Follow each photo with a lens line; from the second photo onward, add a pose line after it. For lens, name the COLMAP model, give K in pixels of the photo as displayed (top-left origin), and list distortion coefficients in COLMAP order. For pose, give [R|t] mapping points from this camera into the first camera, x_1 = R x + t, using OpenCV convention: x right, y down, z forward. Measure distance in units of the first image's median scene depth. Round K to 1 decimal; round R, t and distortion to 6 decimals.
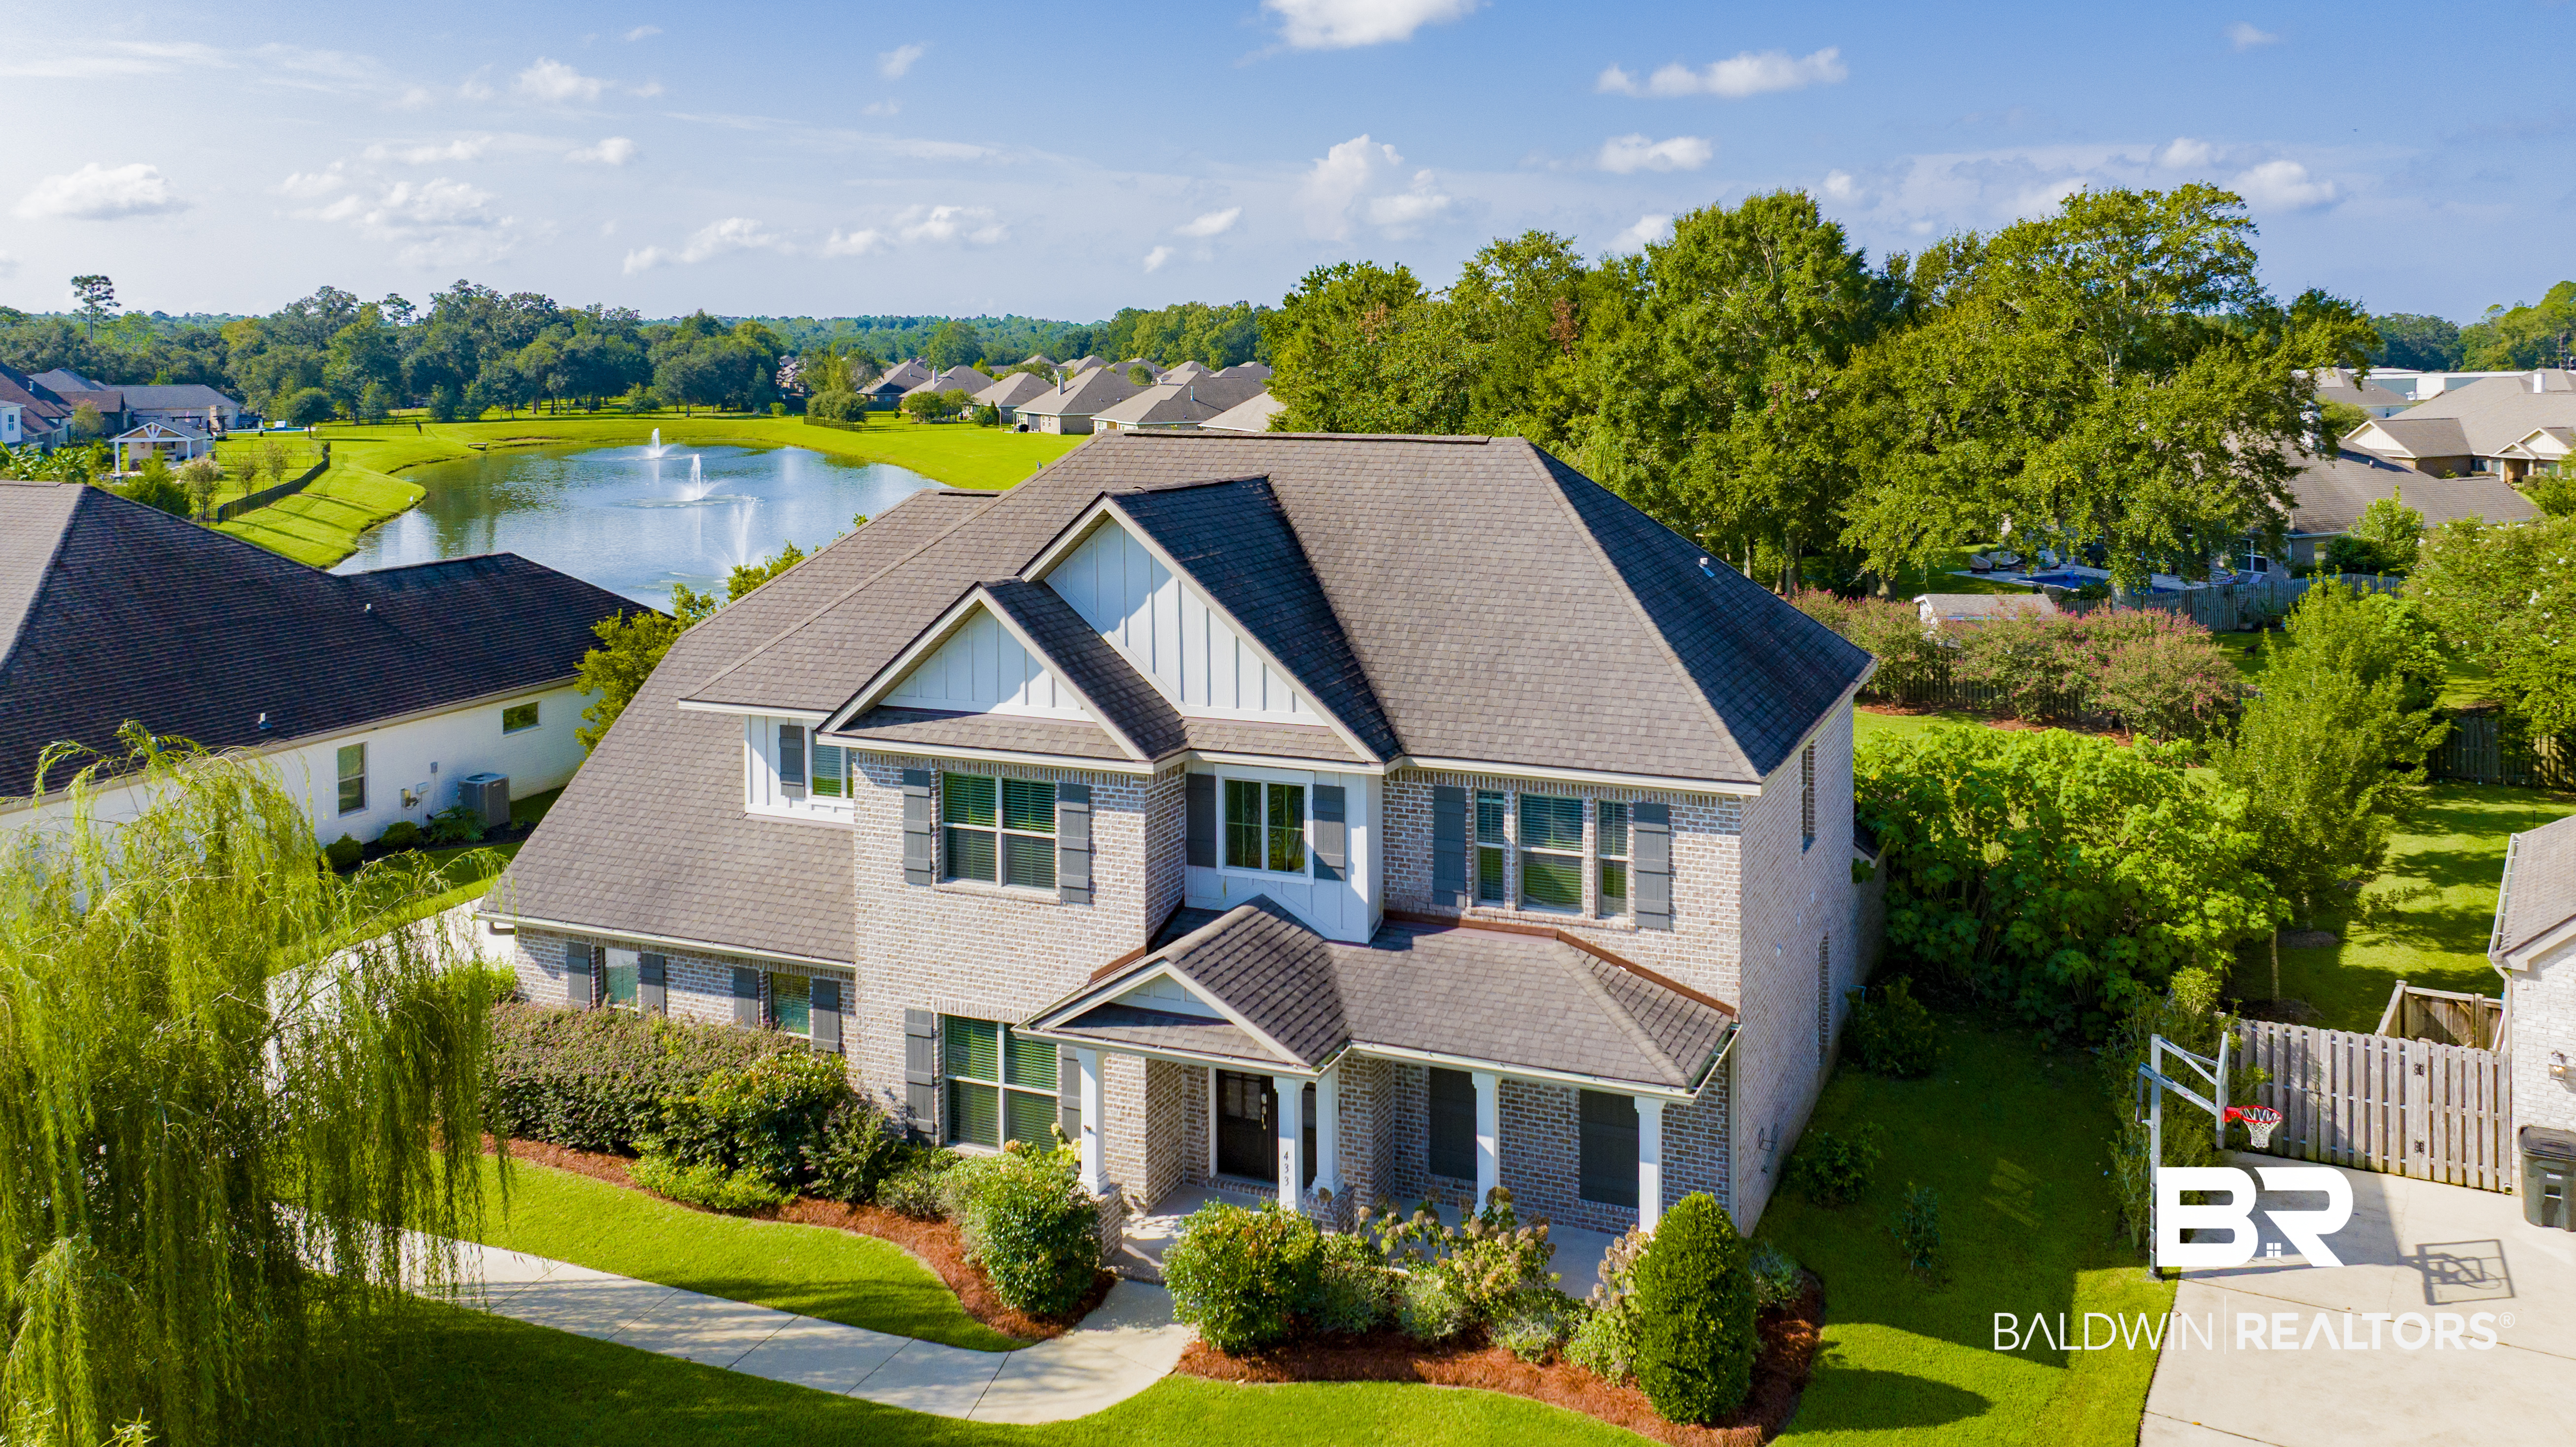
lens RADIAL K [[1843.8, 0, 1473.0], [0, 1843.8, 427.1], [0, 0, 1]] dist [-0.015992, 0.001305]
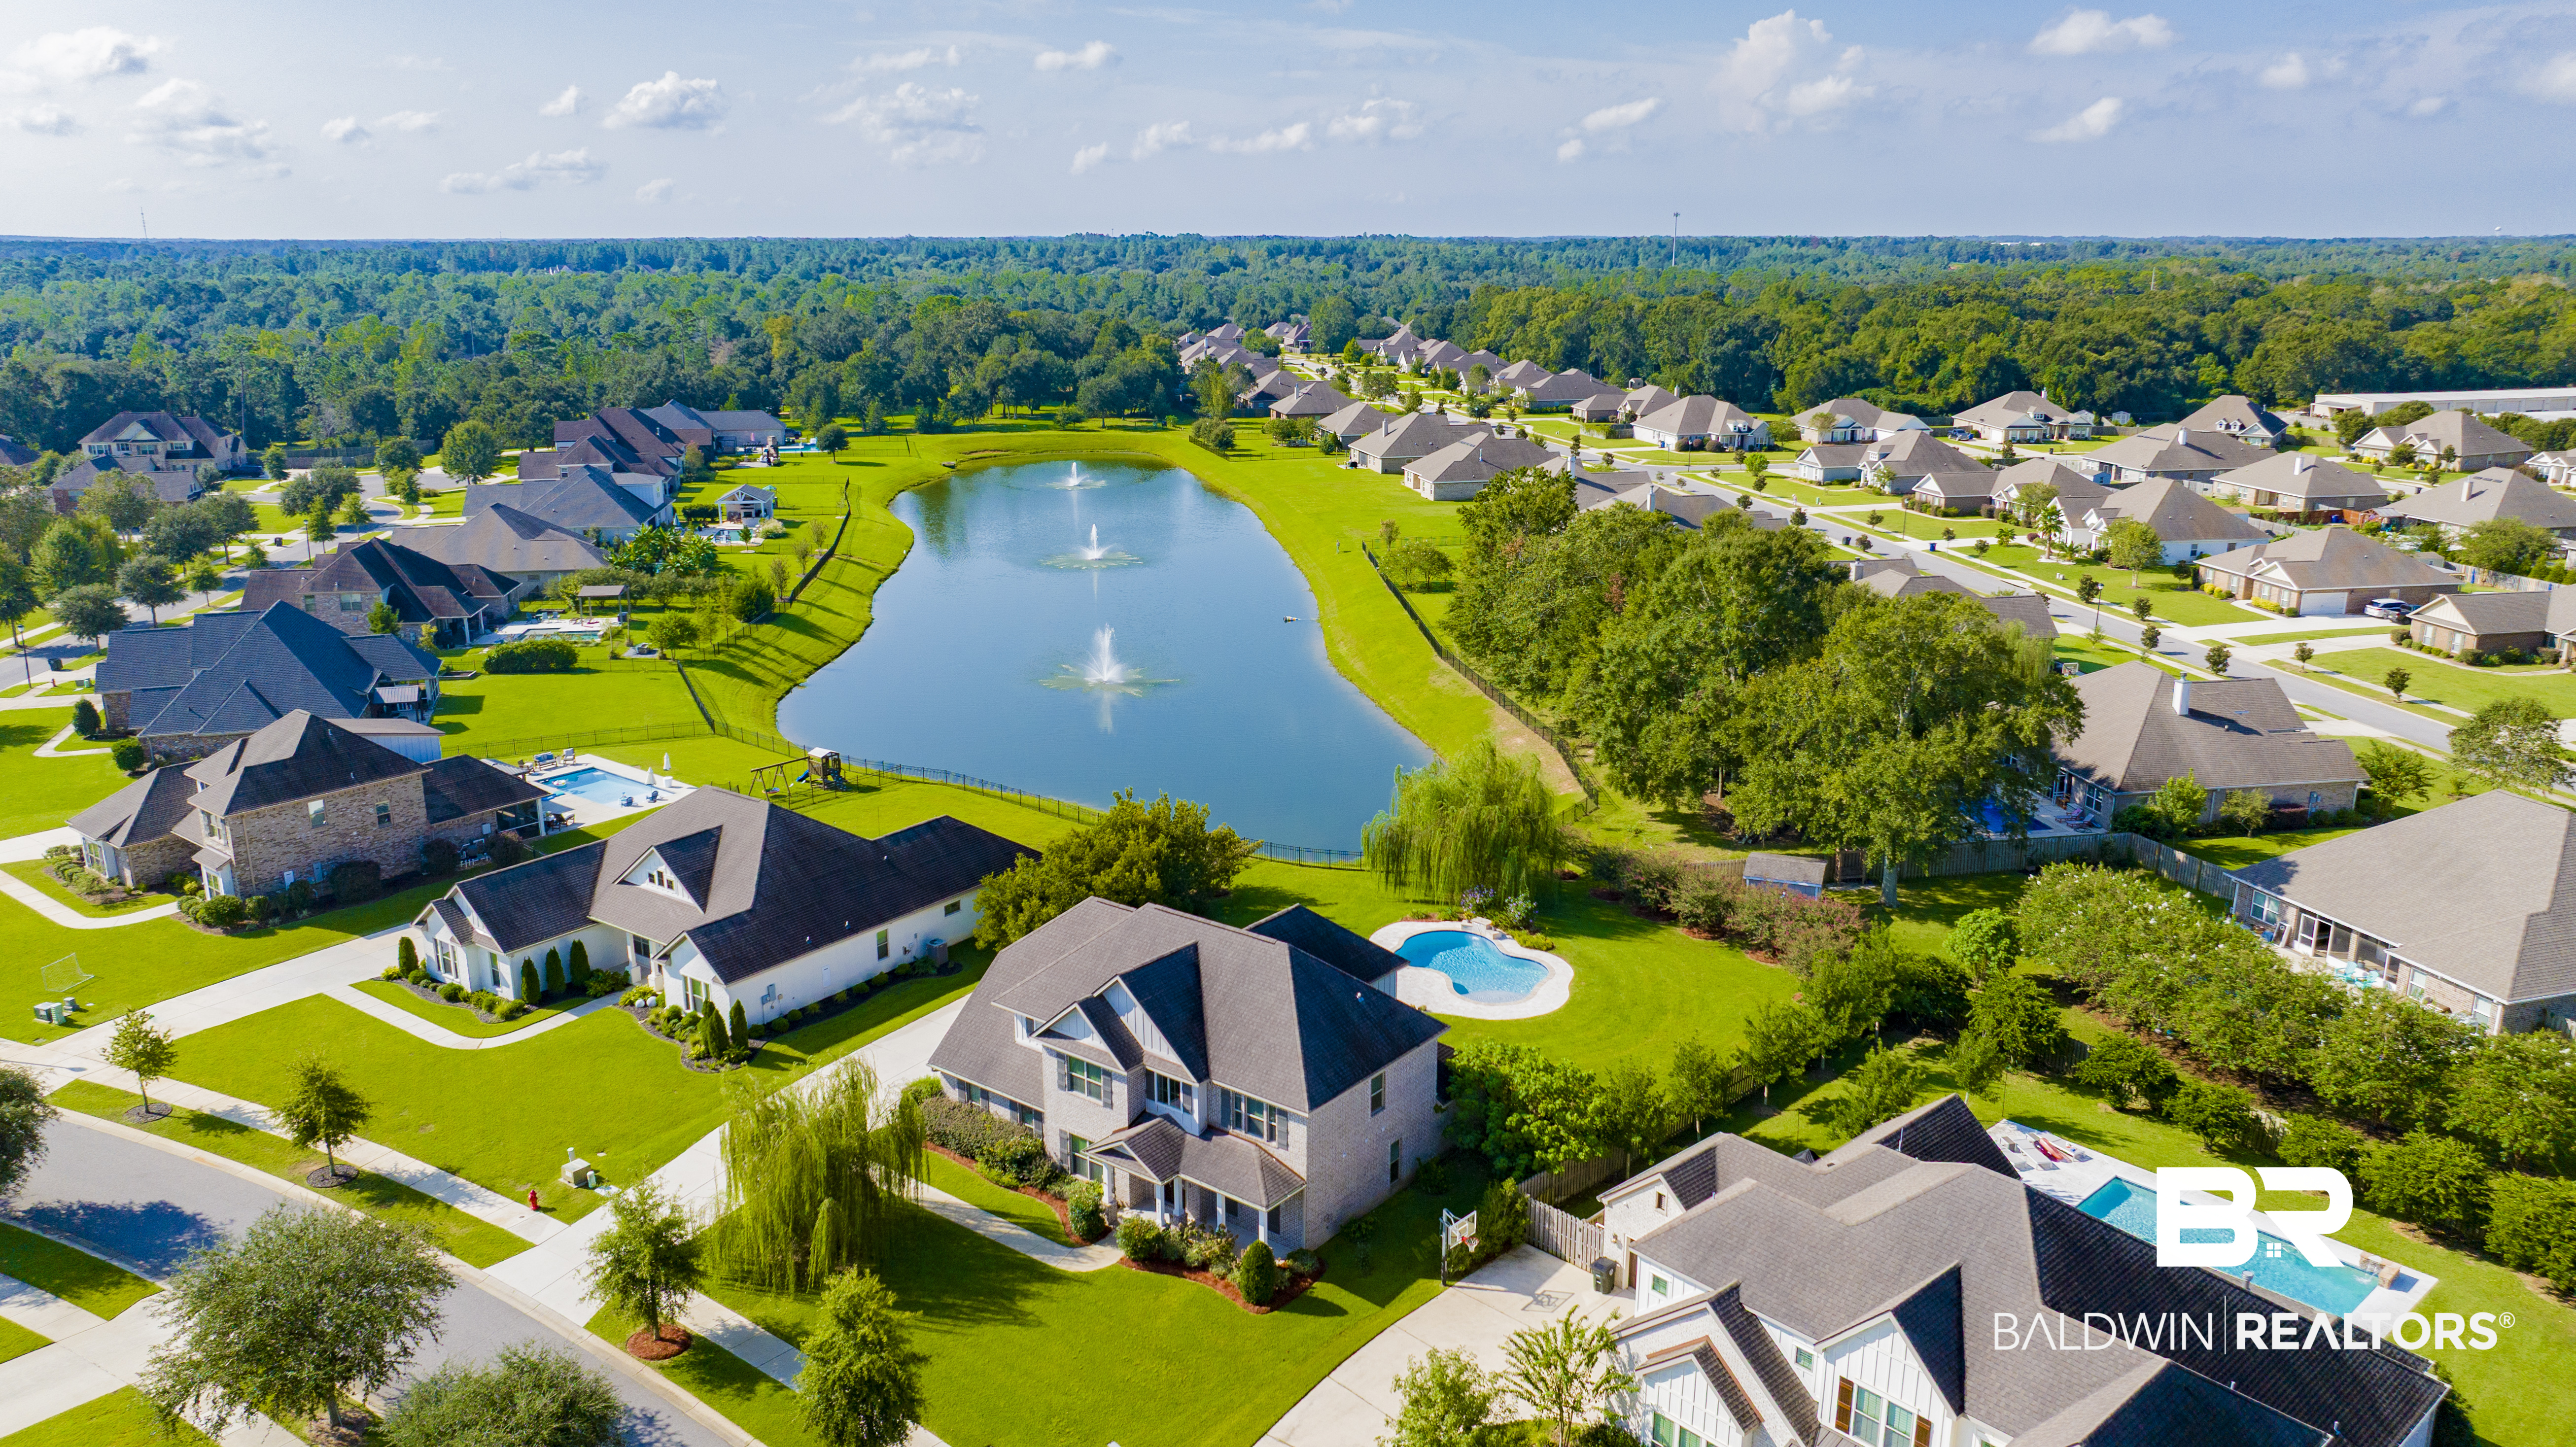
lens RADIAL K [[1771.1, 0, 1332.8], [0, 1771.1, 752.8], [0, 0, 1]] dist [-0.004999, -0.032016]
pose [[0.957079, 0.082214, -0.277921, 0.844098], [-0.014256, 0.971116, 0.238180, -0.944151], [0.289475, -0.223995, 0.930607, -1.362073]]
